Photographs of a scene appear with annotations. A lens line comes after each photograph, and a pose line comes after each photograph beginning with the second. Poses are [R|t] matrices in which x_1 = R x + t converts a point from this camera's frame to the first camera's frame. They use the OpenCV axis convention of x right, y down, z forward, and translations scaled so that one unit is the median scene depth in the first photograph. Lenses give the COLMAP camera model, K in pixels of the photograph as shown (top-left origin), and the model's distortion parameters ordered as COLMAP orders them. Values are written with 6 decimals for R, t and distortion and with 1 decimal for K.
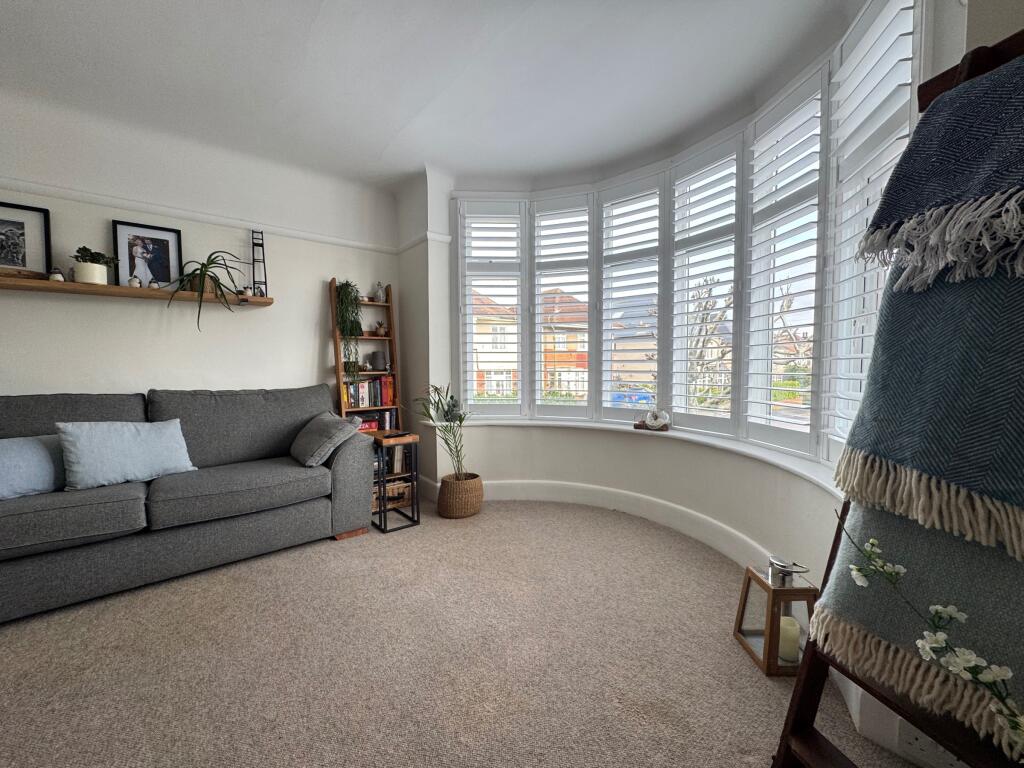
lens RADIAL K [[408.1, 0, 510.5], [0, 408.1, 385.2], [0, 0, 1]] dist [-0.000504, 0.000120]
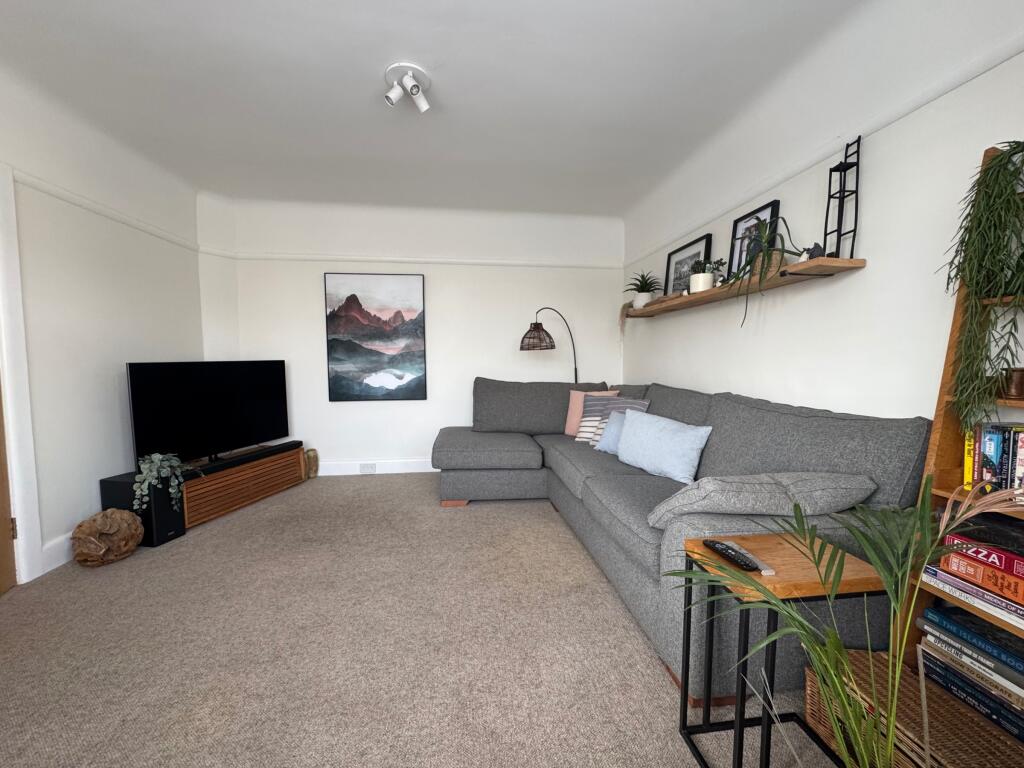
lens RADIAL K [[408.1, 0, 510.5], [0, 408.1, 385.2], [0, 0, 1]] dist [-0.000504, 0.000120]
pose [[-0.515563, 0.068107, -0.854141, 0.177382], [-0.039910, 0.993845, 0.103337, -0.082121], [0.855922, 0.087366, -0.509672, 1.030416]]
